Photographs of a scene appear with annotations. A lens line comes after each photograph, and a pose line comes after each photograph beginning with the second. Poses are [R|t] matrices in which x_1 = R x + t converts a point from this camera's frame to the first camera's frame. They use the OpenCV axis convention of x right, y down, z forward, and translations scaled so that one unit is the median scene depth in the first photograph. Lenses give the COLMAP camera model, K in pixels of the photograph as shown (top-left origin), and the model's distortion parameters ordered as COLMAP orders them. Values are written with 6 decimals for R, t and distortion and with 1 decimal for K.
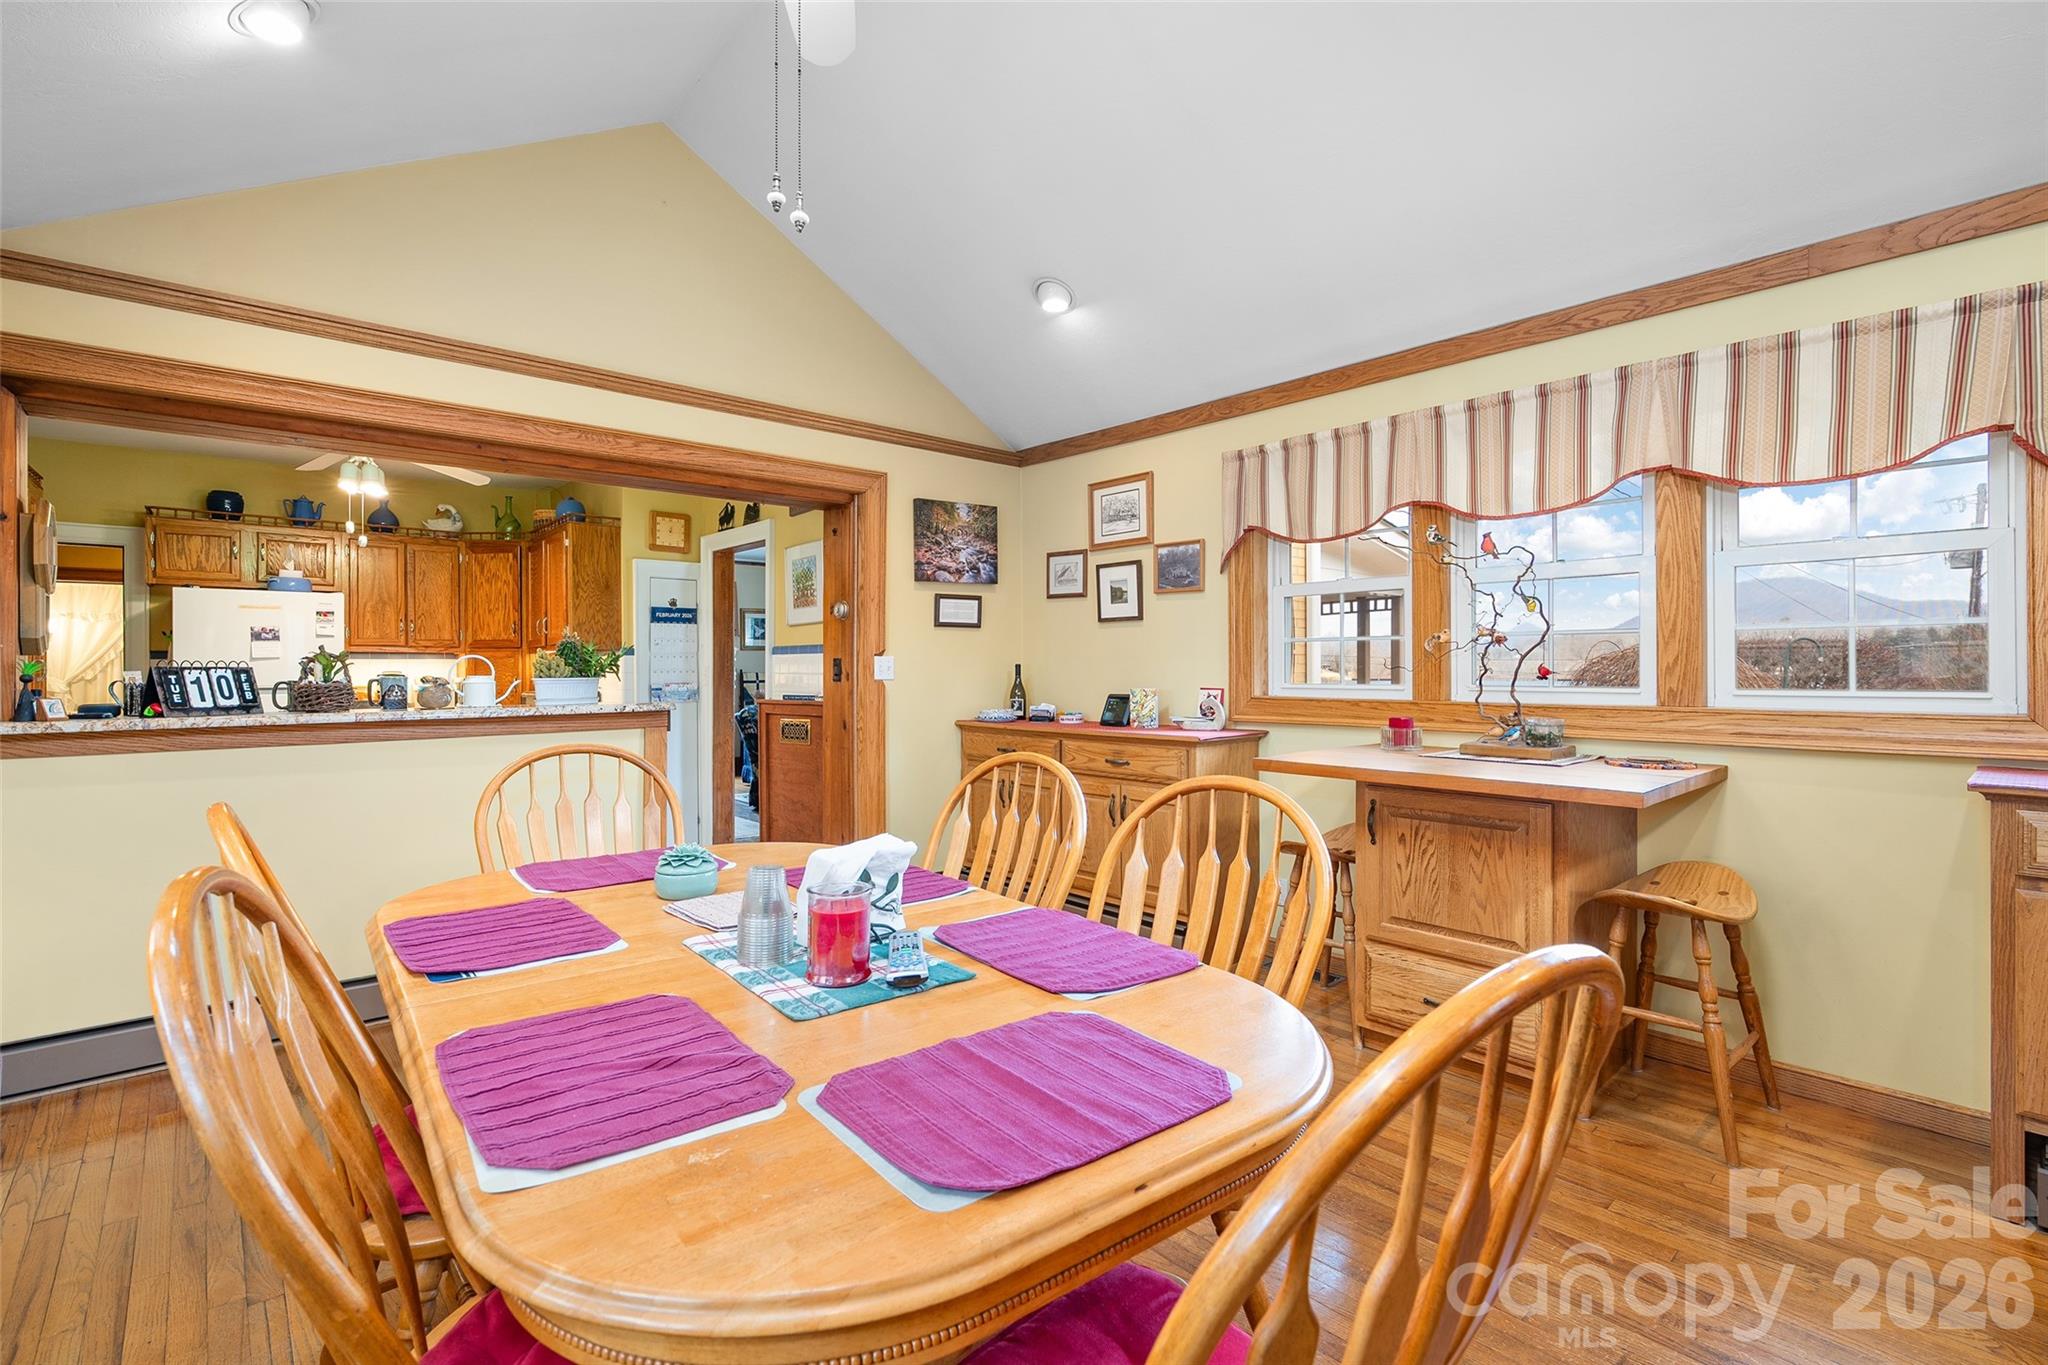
lens RADIAL K [[918.2, 0, 1023.8], [0, 918.2, 684.9], [0, 0, 1]] dist [-0.008577, 0.000281]
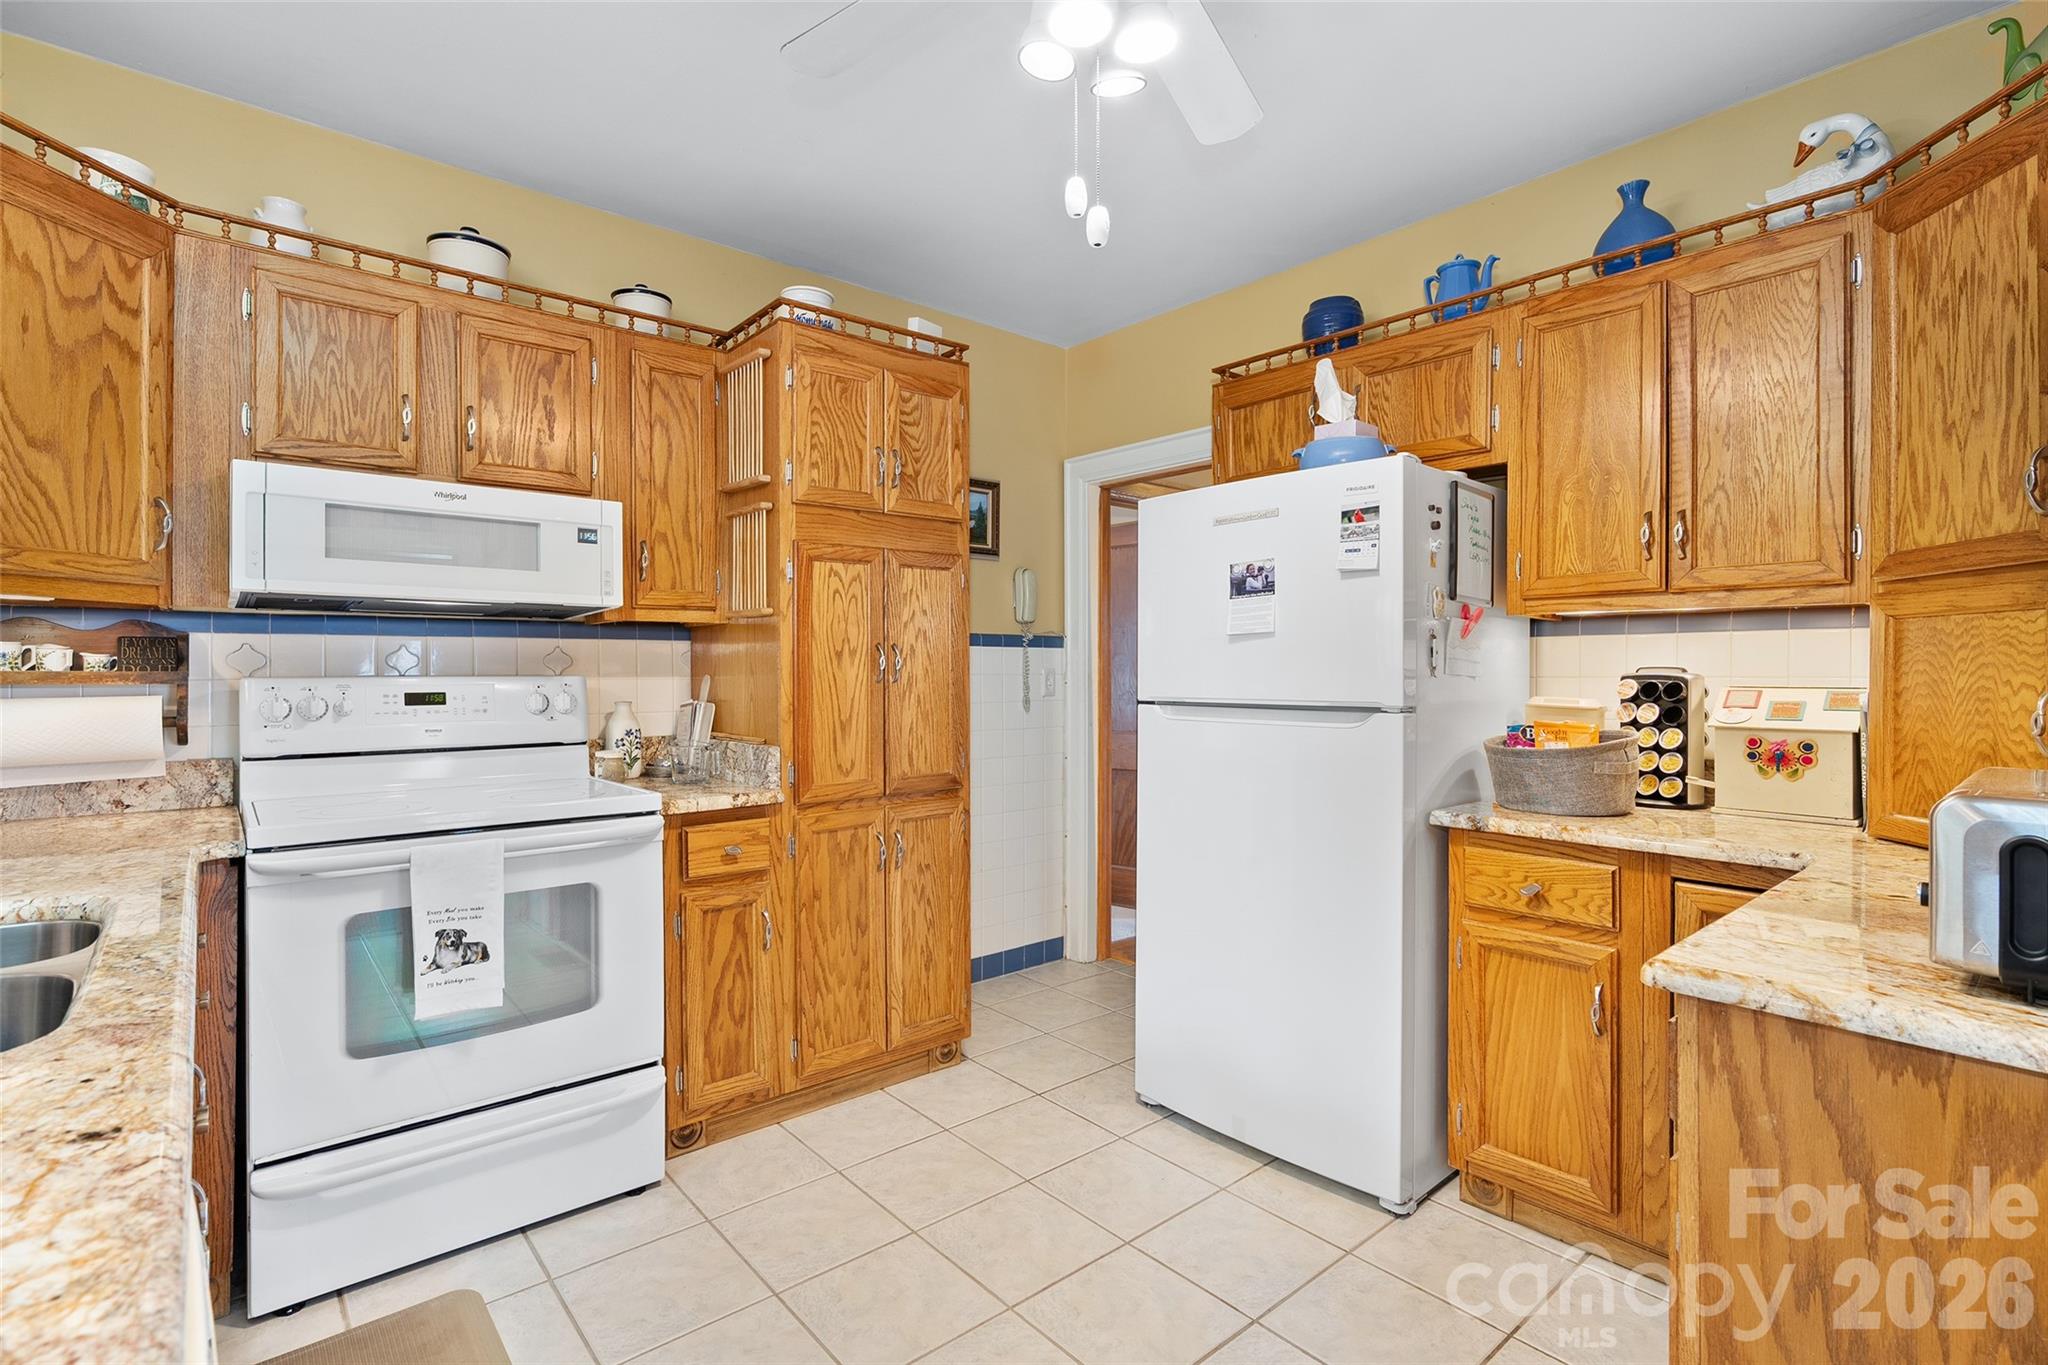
lens RADIAL K [[980.8, 0, 1030.6], [0, 980.8, 682.1], [0, 0, 1]] dist [-0.002318, -0.000103]
pose [[0.022460, 0.011432, -0.999682, -0.324024], [-0.013339, 0.999849, 0.011134, -0.010329], [0.999659, 0.013084, 0.022609, 0.760110]]
